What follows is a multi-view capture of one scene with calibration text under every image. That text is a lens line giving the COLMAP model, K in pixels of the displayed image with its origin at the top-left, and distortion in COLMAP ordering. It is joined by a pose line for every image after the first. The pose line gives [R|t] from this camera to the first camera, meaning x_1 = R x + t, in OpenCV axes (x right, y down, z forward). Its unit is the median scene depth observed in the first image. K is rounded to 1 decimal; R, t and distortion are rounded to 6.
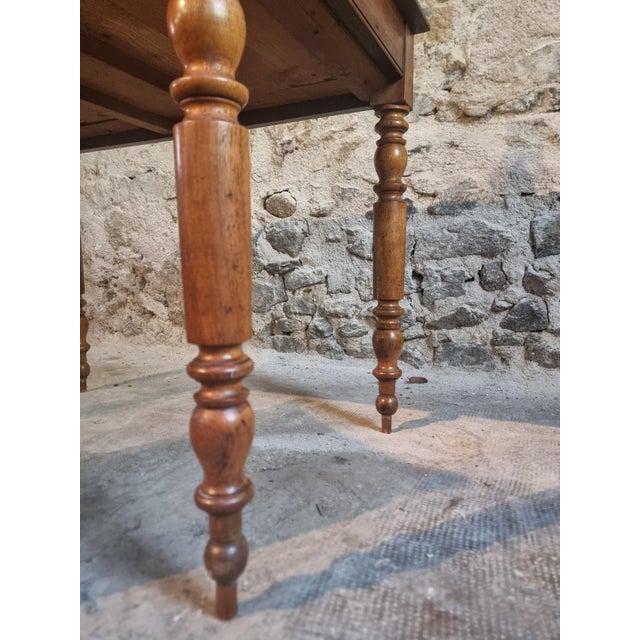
lens RADIAL K [[477.2, 0, 318.6], [0, 477.2, 324.0], [0, 0, 1]] dist [0.040904, -0.039425]
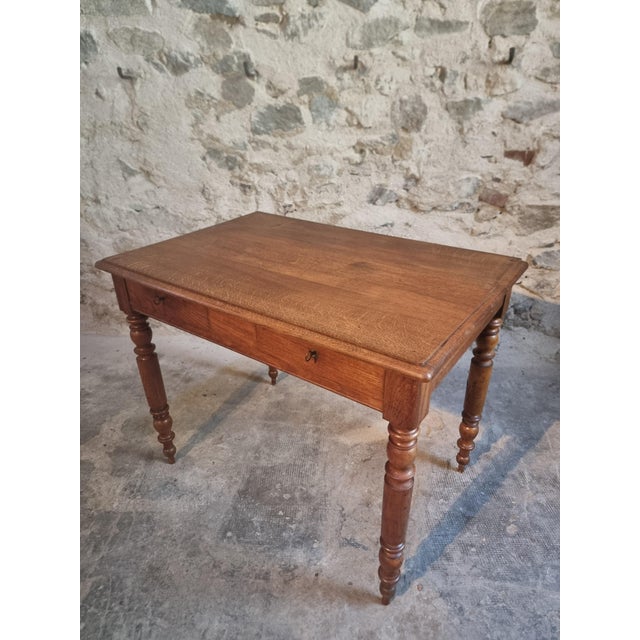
lens RADIAL K [[442.5, 0, 321.4], [0, 442.5, 320.4], [0, 0, 1]] dist [0.048943, -0.056355]
pose [[0.942083, -0.151987, 0.298964, -0.431049], [0.040044, 0.936019, 0.349665, -0.540648], [-0.332980, -0.317442, 0.887894, -0.284031]]
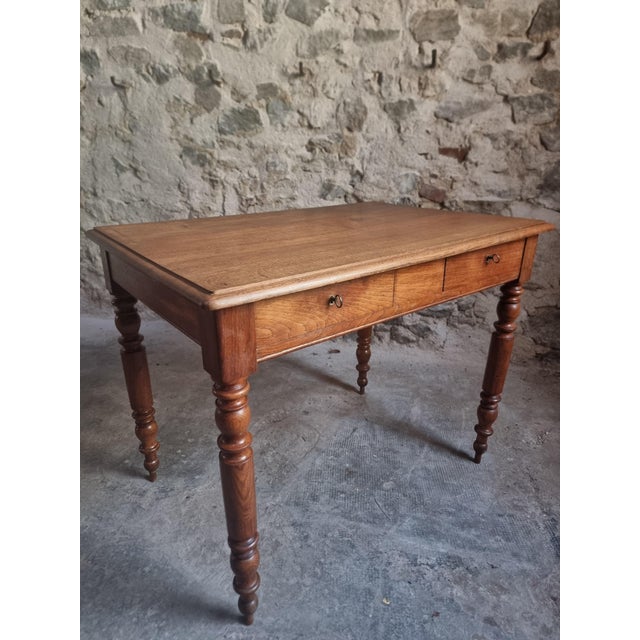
lens RADIAL K [[442.5, 0, 316.7], [0, 442.5, 328.3], [0, 0, 1]] dist [0.048943, -0.056355]
pose [[0.980296, -0.056904, 0.189159, -0.156667], [0.007973, 0.968227, 0.249948, -0.351413], [-0.197372, -0.243514, 0.949603, -0.509215]]
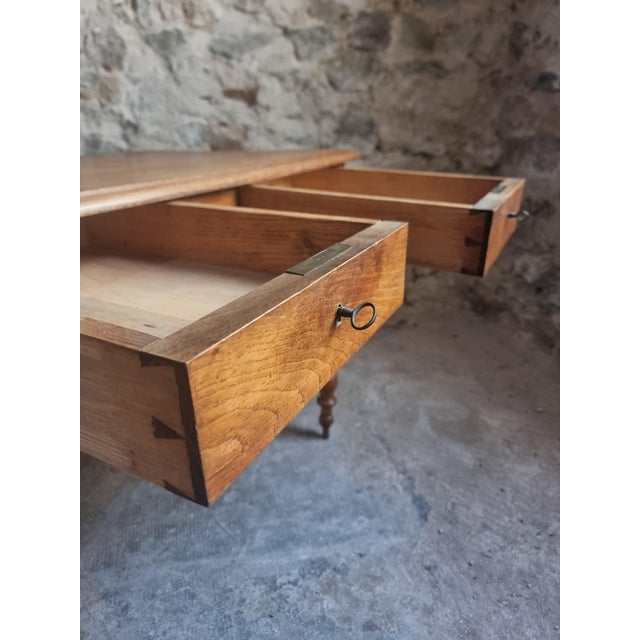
lens RADIAL K [[451.2, 0, 325.4], [0, 451.2, 323.9], [0, 0, 1]] dist [0.024864, -0.039879]
pose [[0.817159, -0.234044, 0.526758, -0.055057], [0.083684, 0.952345, 0.293318, -0.288436], [-0.570305, -0.195607, 0.797803, -0.377816]]
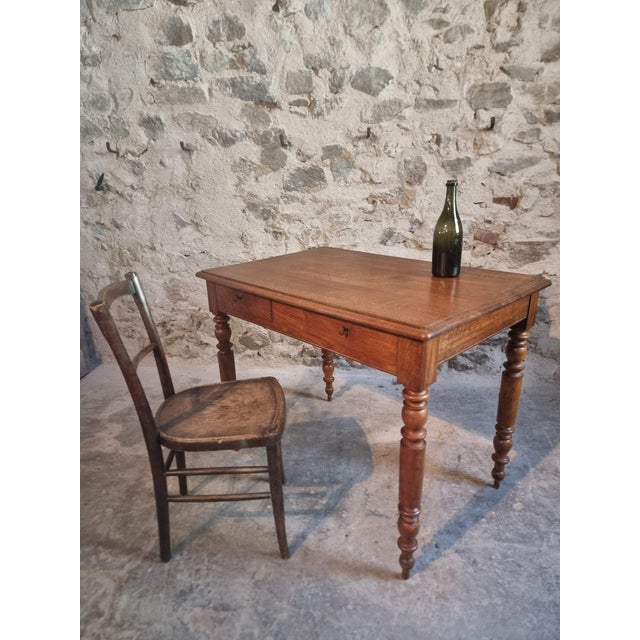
lens RADIAL K [[442.5, 0, 308.9], [0, 442.5, 323.8], [0, 0, 1]] dist [0.048943, -0.056355]
pose [[0.954122, -0.110496, 0.278284, -0.558375], [0.055406, 0.978519, 0.198570, -0.448853], [-0.294248, -0.174041, 0.939749, -0.494481]]
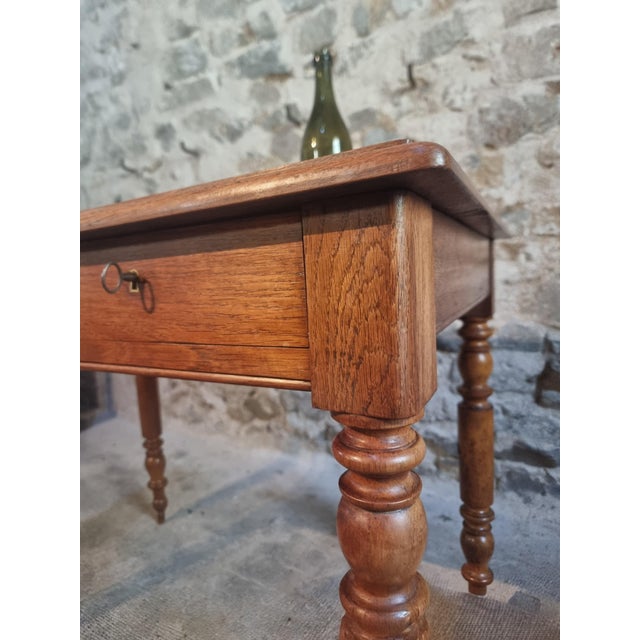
lens RADIAL K [[410.4, 0, 302.4], [0, 410.4, 304.4], [0, 0, 1]] dist [0.030858, -0.038409]
pose [[0.996730, -0.033070, -0.073726, -0.083422], [0.029541, 0.998389, -0.048449, -0.266769], [0.075209, 0.046112, 0.996101, 0.086883]]
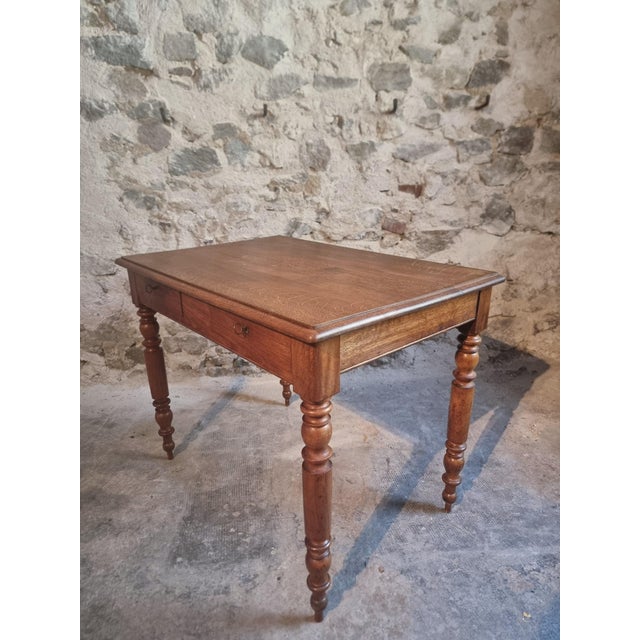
lens RADIAL K [[442.5, 0, 318.1], [0, 442.5, 326.3], [0, 0, 1]] dist [0.048943, -0.056355]
pose [[0.847255, -0.175154, 0.501478, -0.528937], [0.070237, 0.972723, 0.221082, -0.425232], [-0.526523, -0.152091, 0.836446, -0.339235]]
